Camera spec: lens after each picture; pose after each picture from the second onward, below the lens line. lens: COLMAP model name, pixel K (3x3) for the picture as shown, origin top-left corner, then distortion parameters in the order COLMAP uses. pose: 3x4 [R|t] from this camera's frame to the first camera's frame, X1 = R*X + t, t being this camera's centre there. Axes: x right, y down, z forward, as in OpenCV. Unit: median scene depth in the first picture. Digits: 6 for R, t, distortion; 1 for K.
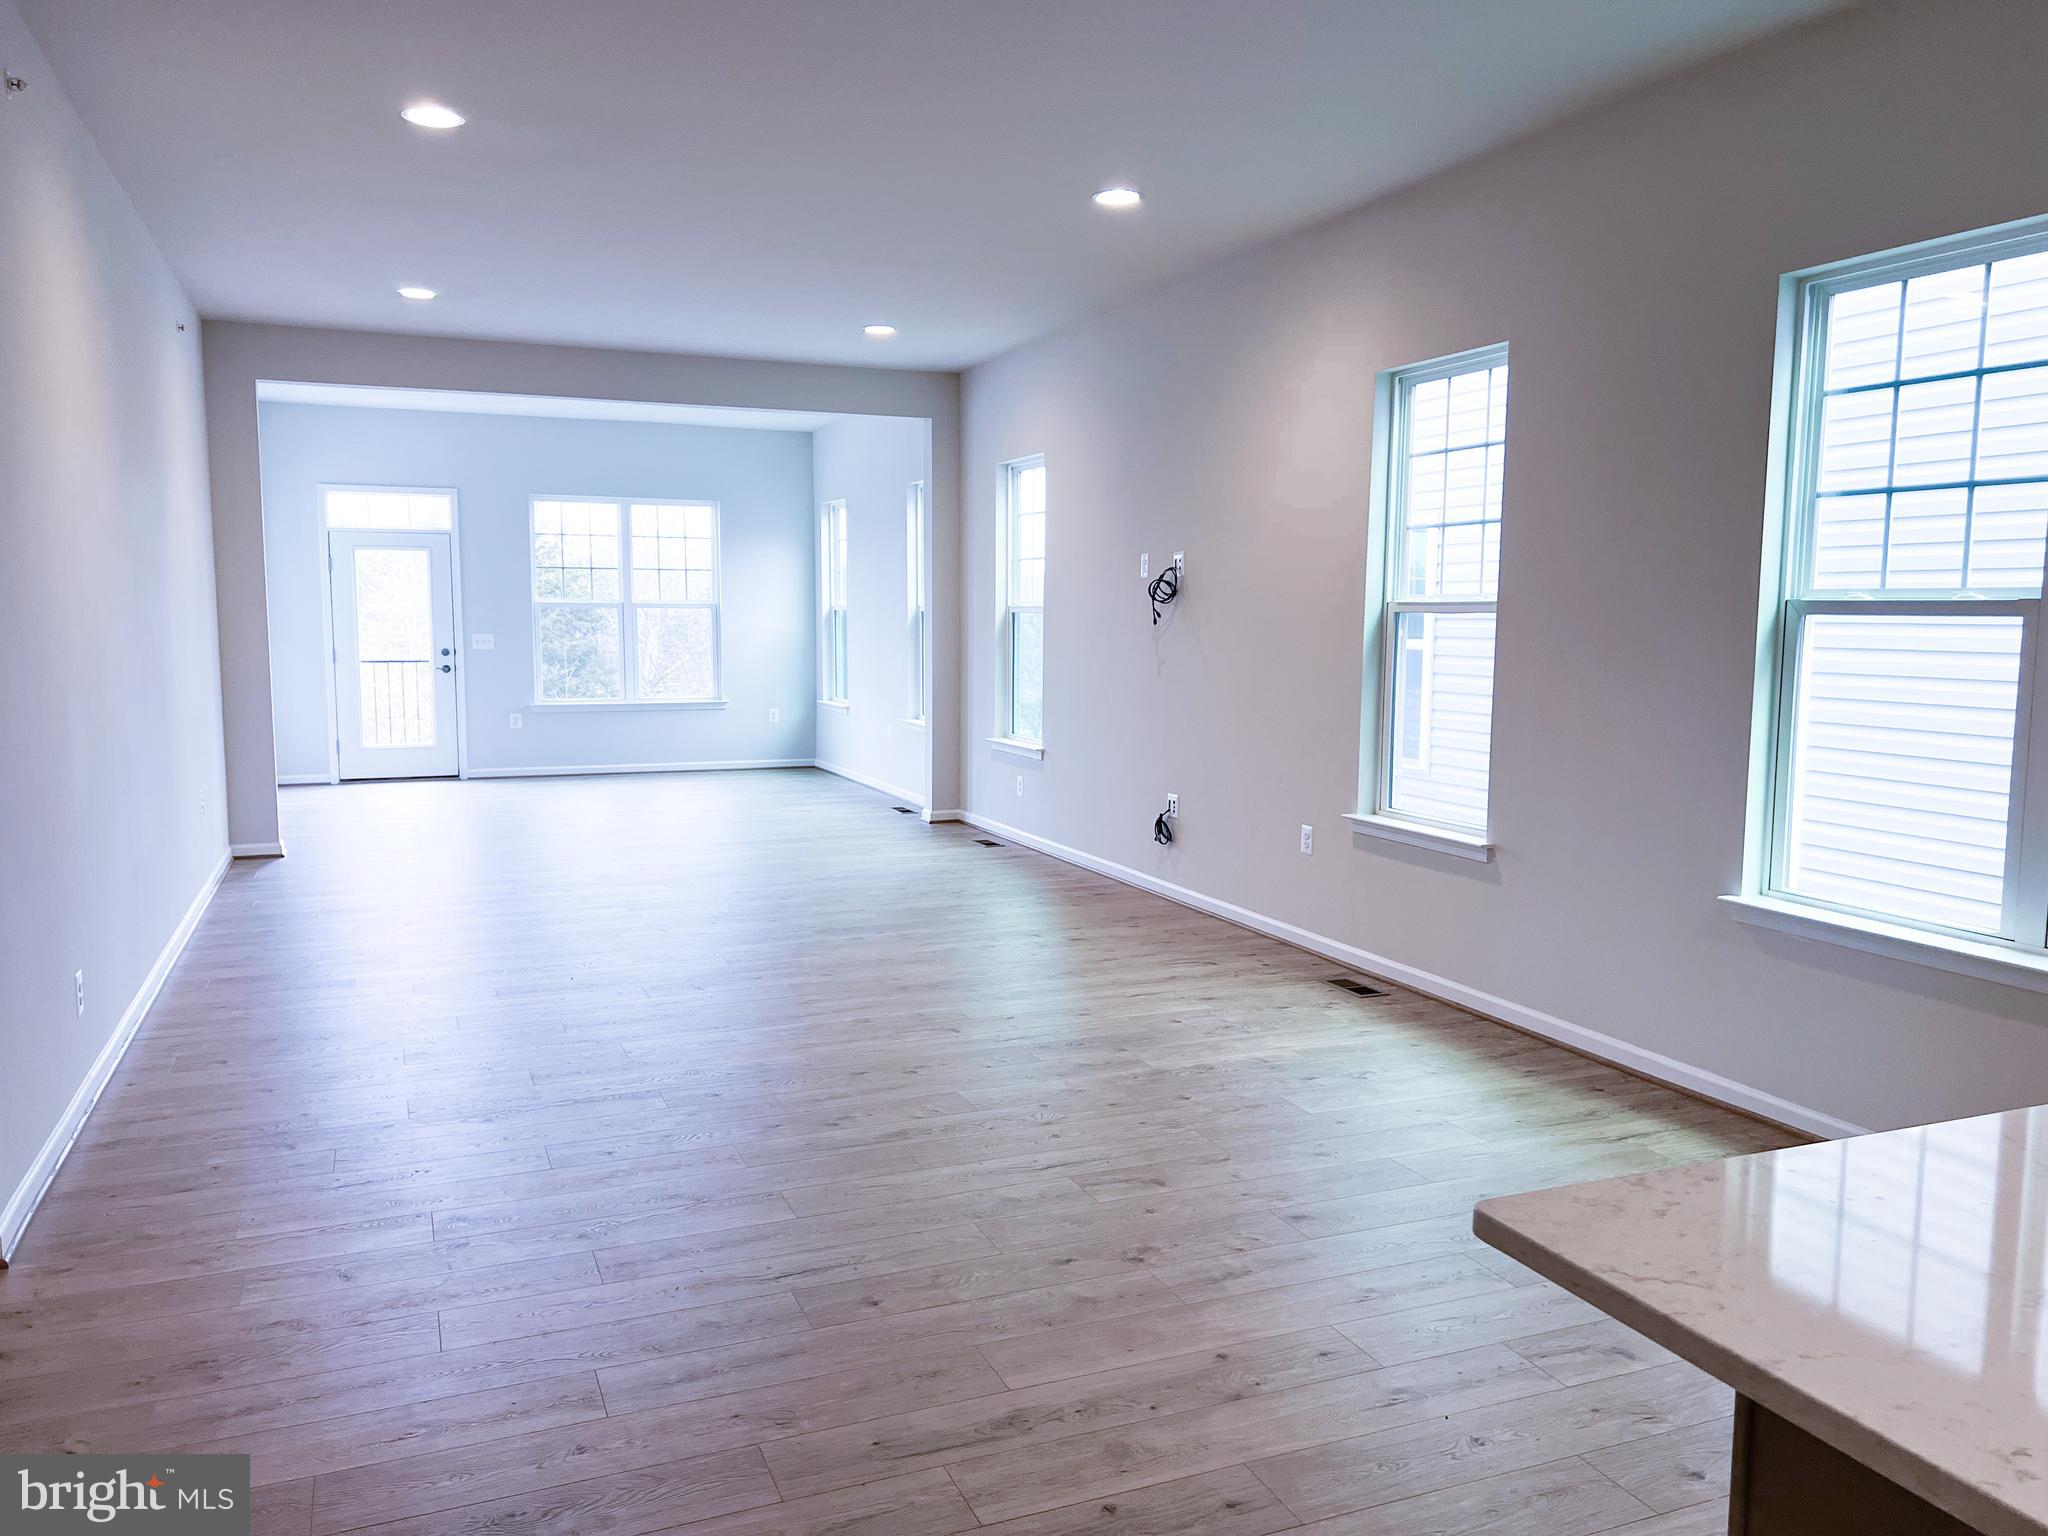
lens RADIAL K [[1536.5, 0, 1024.0], [0, 1536.5, 768.0], [0, 0, 1]] dist [0.091655, -0.134616]
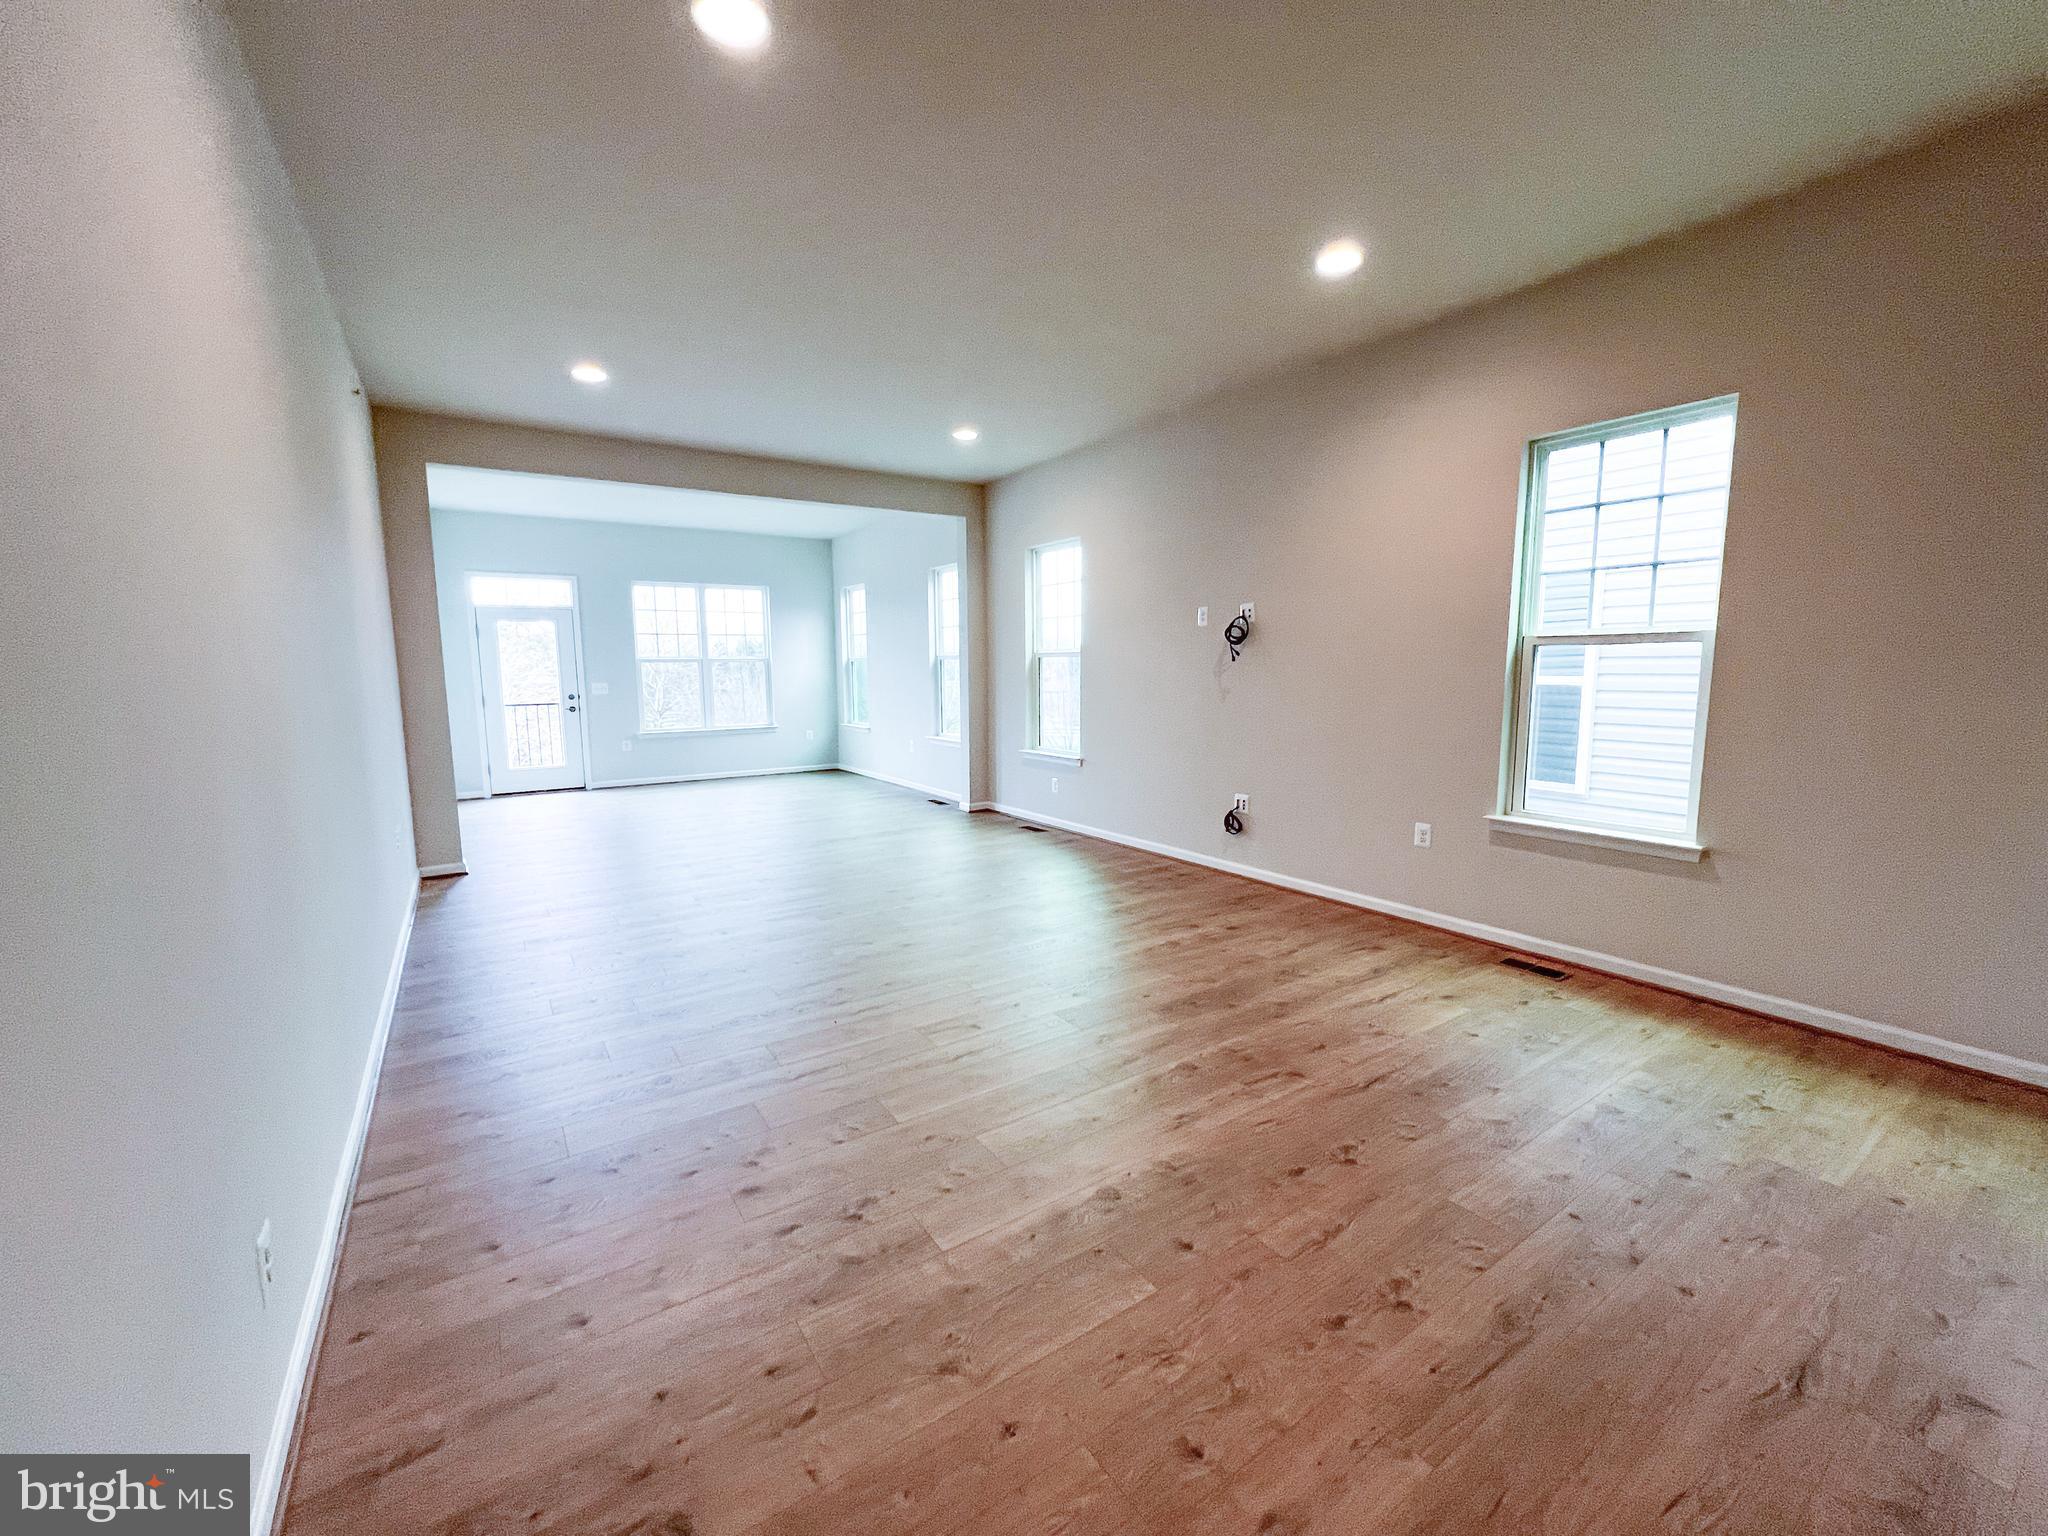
lens RADIAL K [[815.1, 0, 1011.7], [0, 815.1, 761.7], [0, 0, 1]] dist [-0.016400, 0.006314]
pose [[0.980423, -0.037688, 0.193264, -0.172567], [0.034645, 0.999217, 0.019103, -0.023530], [-0.193833, -0.012034, 0.980961, 0.295300]]
